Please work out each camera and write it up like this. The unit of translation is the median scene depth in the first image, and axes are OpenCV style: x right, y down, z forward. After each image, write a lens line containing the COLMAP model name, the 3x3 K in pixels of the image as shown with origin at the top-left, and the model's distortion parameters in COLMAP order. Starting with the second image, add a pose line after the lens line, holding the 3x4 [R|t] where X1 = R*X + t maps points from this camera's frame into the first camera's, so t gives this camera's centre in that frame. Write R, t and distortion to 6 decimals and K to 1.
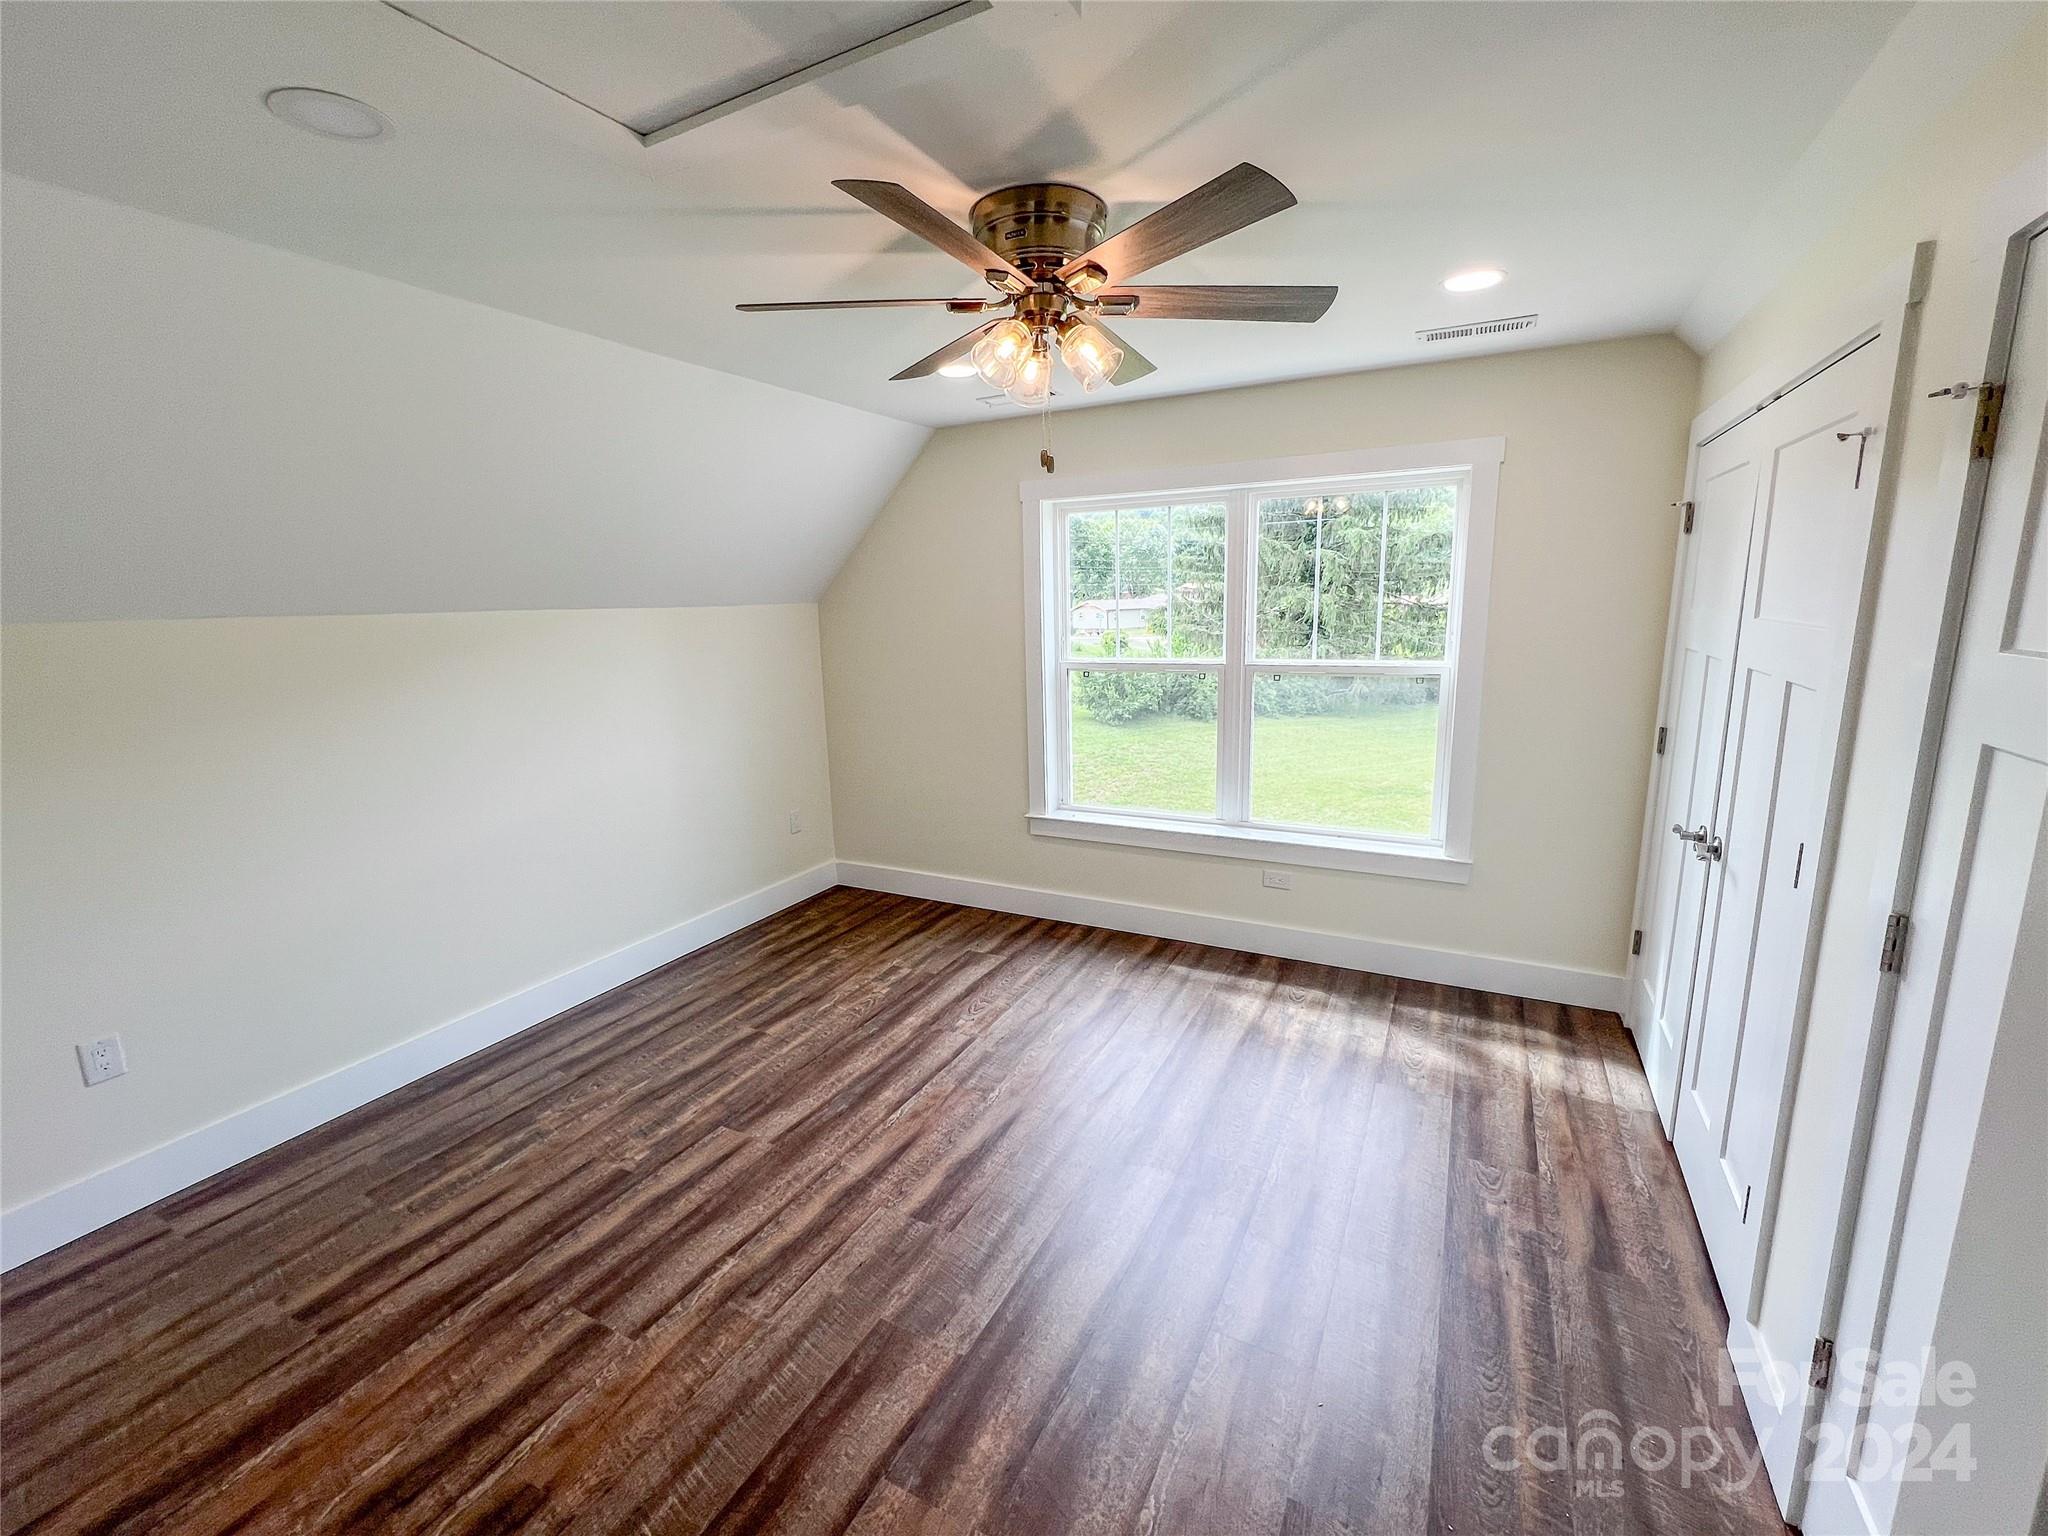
lens RADIAL K [[816.1, 0, 1038.4], [0, 816.1, 769.4], [0, 0, 1]] dist [-0.006923, 0.001458]
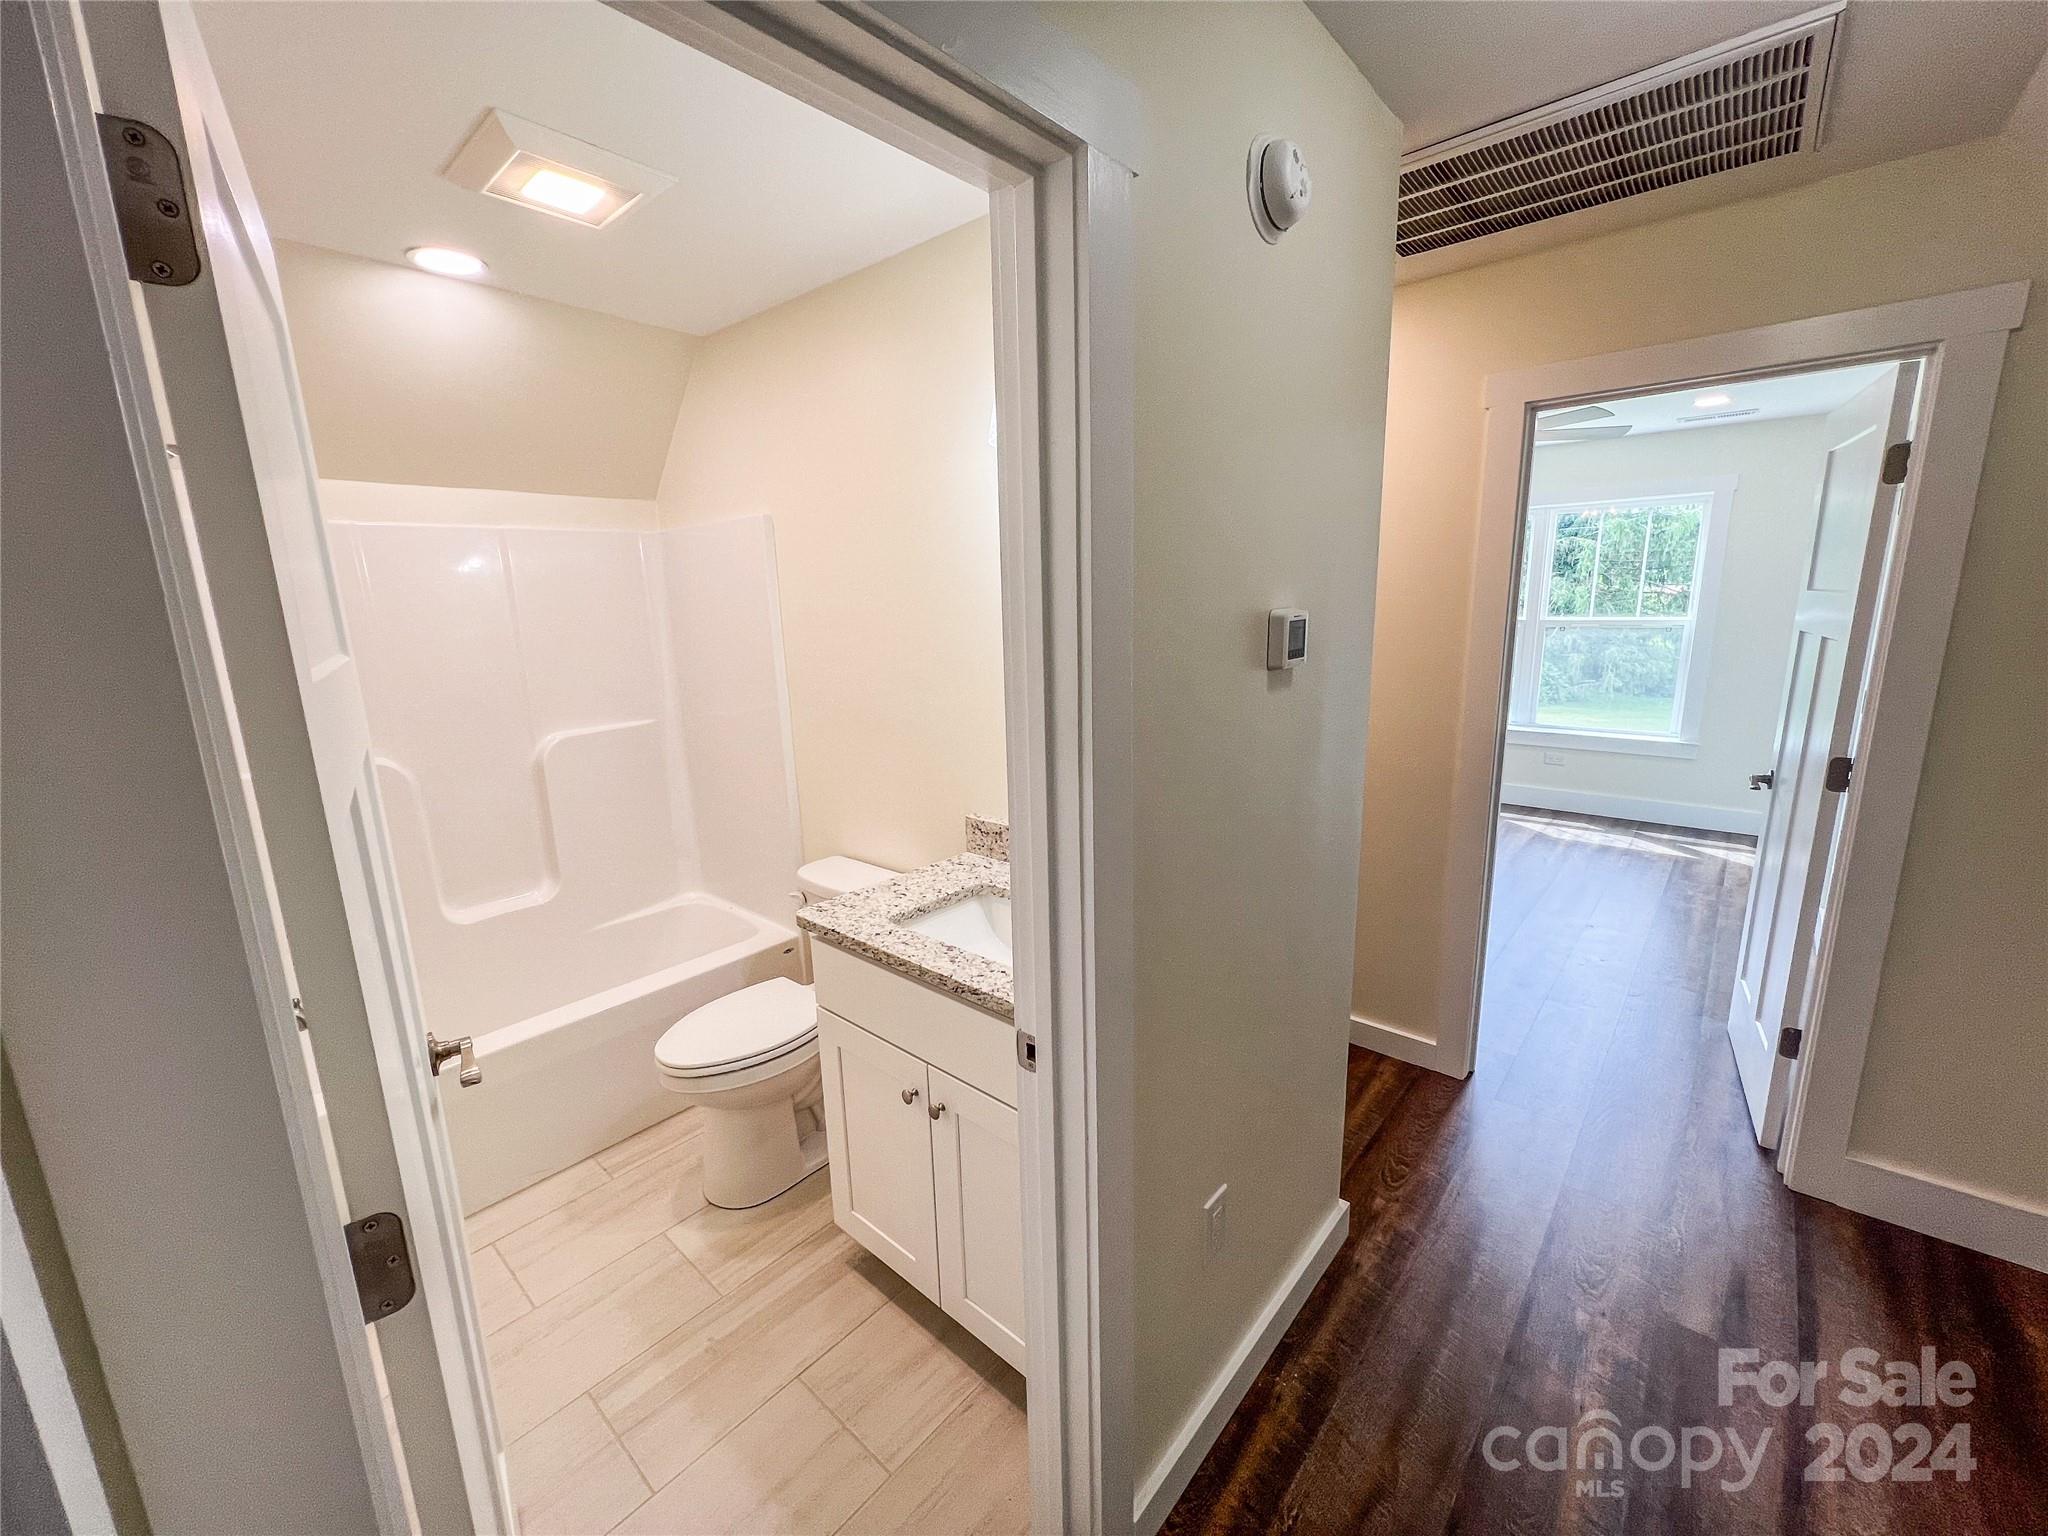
lens RADIAL K [[816.1, 0, 1008.2], [0, 816.1, 766.8], [0, 0, 1]] dist [-0.006923, 0.001458]
pose [[0.966390, 0.053707, -0.251410, -0.351566], [-0.052492, 0.998555, 0.011544, 0.204244], [0.251666, 0.002041, 0.967812, -0.832607]]
